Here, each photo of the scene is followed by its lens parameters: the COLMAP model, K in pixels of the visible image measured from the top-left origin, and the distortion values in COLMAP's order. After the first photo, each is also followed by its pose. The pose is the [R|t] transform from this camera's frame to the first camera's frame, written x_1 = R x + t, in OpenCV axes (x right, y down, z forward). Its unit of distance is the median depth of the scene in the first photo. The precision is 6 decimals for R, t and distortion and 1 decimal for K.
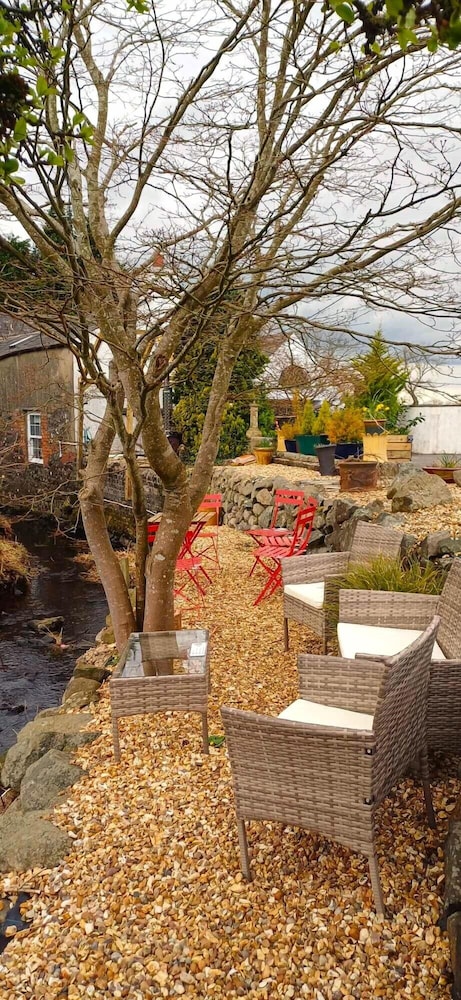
lens RADIAL K [[725.5, 0, 238.8], [0, 725.5, 501.2], [0, 0, 1]] dist [0.134906, -0.172342]
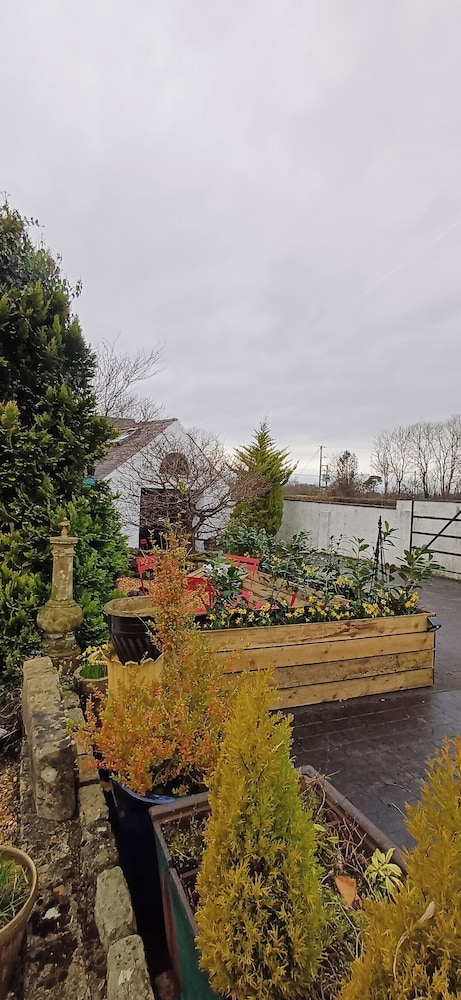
lens RADIAL K [[725.5, 0, 238.8], [0, 725.5, 501.2], [0, 0, 1]] dist [0.134906, -0.172342]
pose [[0.986468, 0.018612, 0.162893, 0.048542], [0.001435, 0.992517, -0.122097, -0.103307], [-0.163946, 0.120678, 0.979060, 0.592938]]
